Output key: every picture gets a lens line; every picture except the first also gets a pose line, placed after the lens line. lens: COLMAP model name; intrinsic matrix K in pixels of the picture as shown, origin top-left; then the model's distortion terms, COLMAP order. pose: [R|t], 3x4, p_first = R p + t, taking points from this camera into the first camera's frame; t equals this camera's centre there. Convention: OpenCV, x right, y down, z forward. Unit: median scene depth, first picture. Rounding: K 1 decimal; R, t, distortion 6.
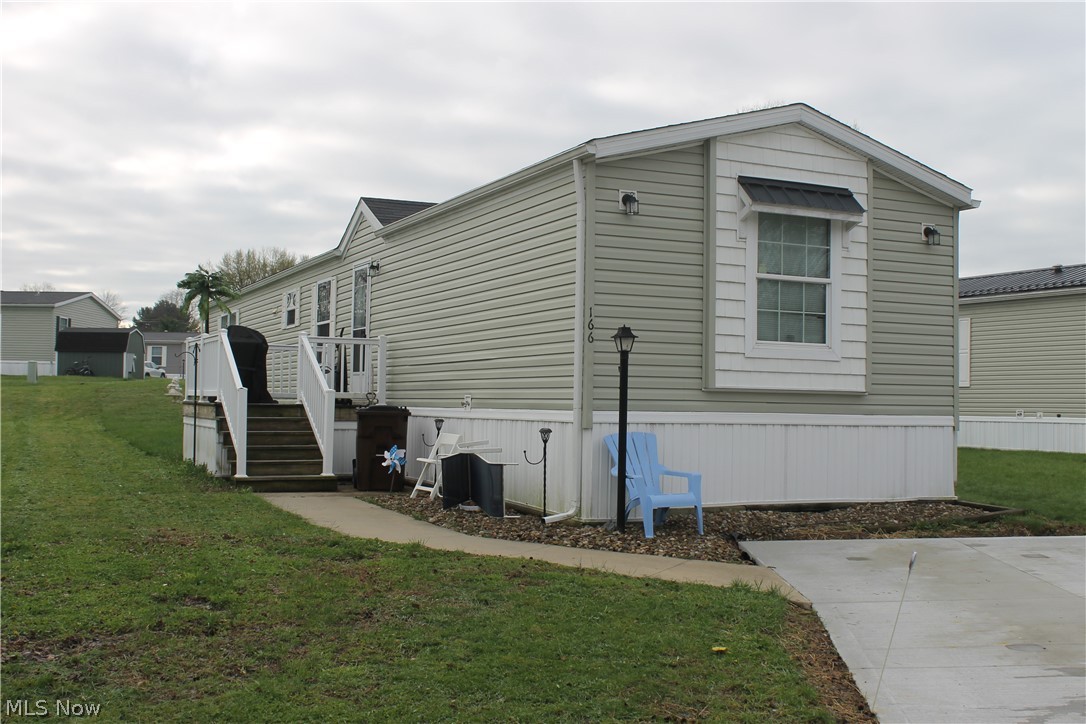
lens RADIAL K [[1222.9, 0, 543.0], [0, 1222.9, 362.0], [0, 0, 1]] dist [-0.098906, 0.011372]
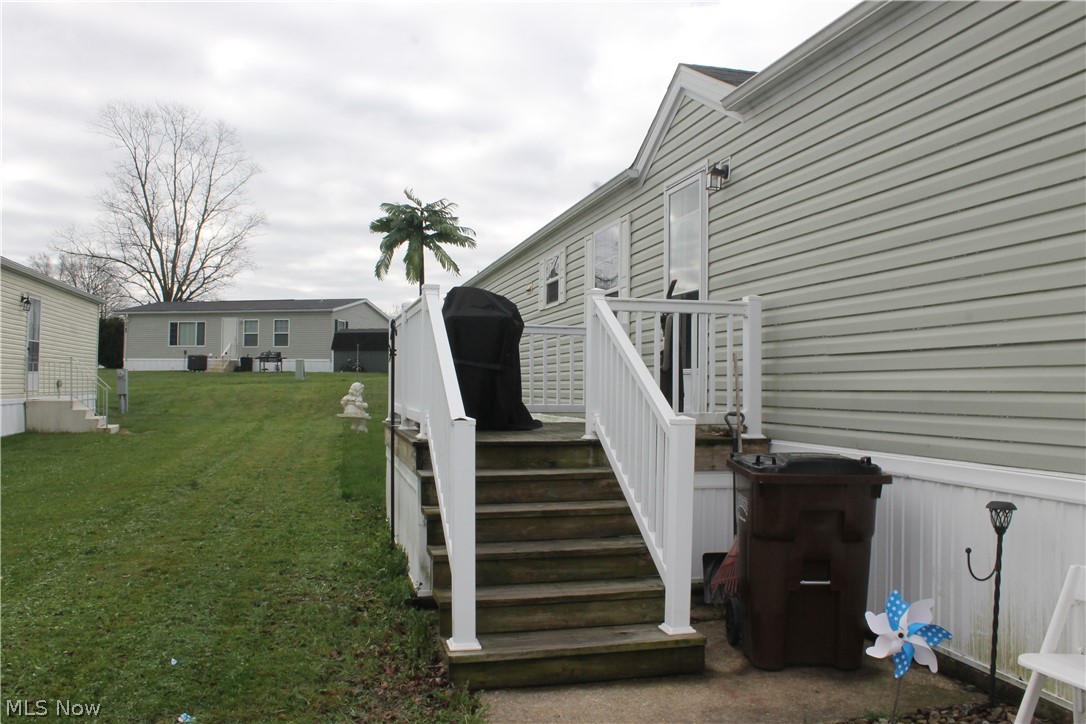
lens RADIAL K [[910.9, 0, 547.6], [0, 910.9, 357.9], [0, 0, 1]] dist [-0.170391, 0.151810]
pose [[0.981975, -0.013207, -0.188550, -0.134678], [0.013493, 0.999909, 0.000230, 0.002093], [0.188530, -0.002770, 0.982064, 0.584077]]
